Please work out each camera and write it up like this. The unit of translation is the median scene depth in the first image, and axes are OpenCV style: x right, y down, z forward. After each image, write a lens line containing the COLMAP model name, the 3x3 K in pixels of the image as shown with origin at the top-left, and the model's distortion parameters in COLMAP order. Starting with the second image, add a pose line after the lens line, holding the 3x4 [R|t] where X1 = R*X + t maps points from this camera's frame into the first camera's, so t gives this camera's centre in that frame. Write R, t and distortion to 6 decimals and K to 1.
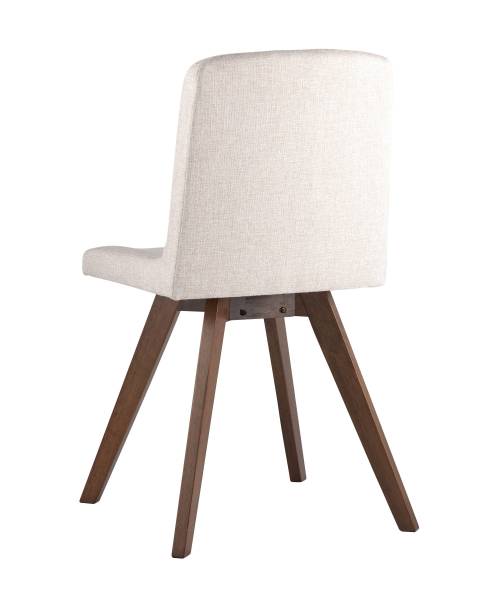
lens RADIAL K [[1953.2, 0, 240.0], [0, 1953.2, 300.0], [0, 0, 1]] dist [-0.020724, 0.509975]
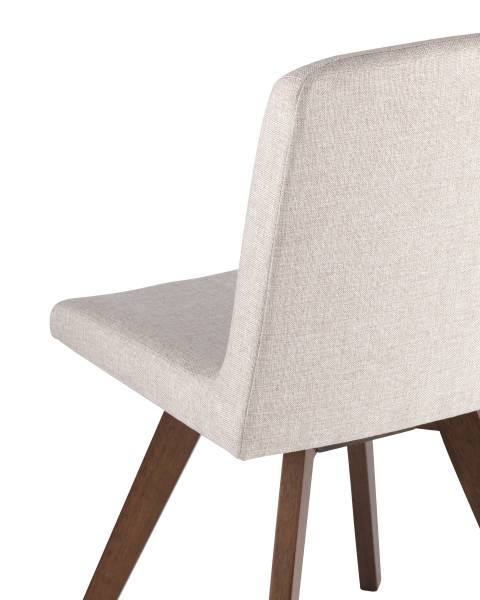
lens RADIAL K [[1953.2, 0, 240.0], [0, 1953.2, 300.0], [0, 0, 1]] dist [-0.020724, 0.509975]
pose [[0.994987, -0.029814, 0.095462, -0.089018], [0.008558, 0.976412, 0.215744, -0.173639], [-0.099642, -0.213846, 0.971772, 0.452828]]
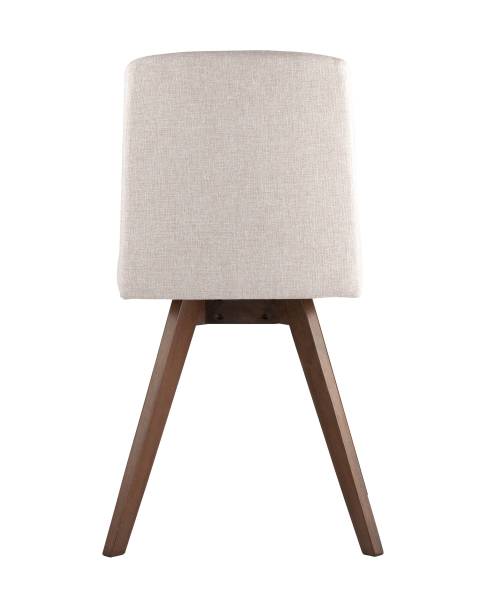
lens RADIAL K [[1953.2, 0, 240.0], [0, 1953.2, 300.0], [0, 0, 1]] dist [-0.020724, 0.509975]
pose [[0.926789, 0.058157, -0.371052, 0.398354], [-0.055360, 0.998301, 0.018195, -0.021188], [0.371480, 0.003679, 0.928434, 0.094247]]
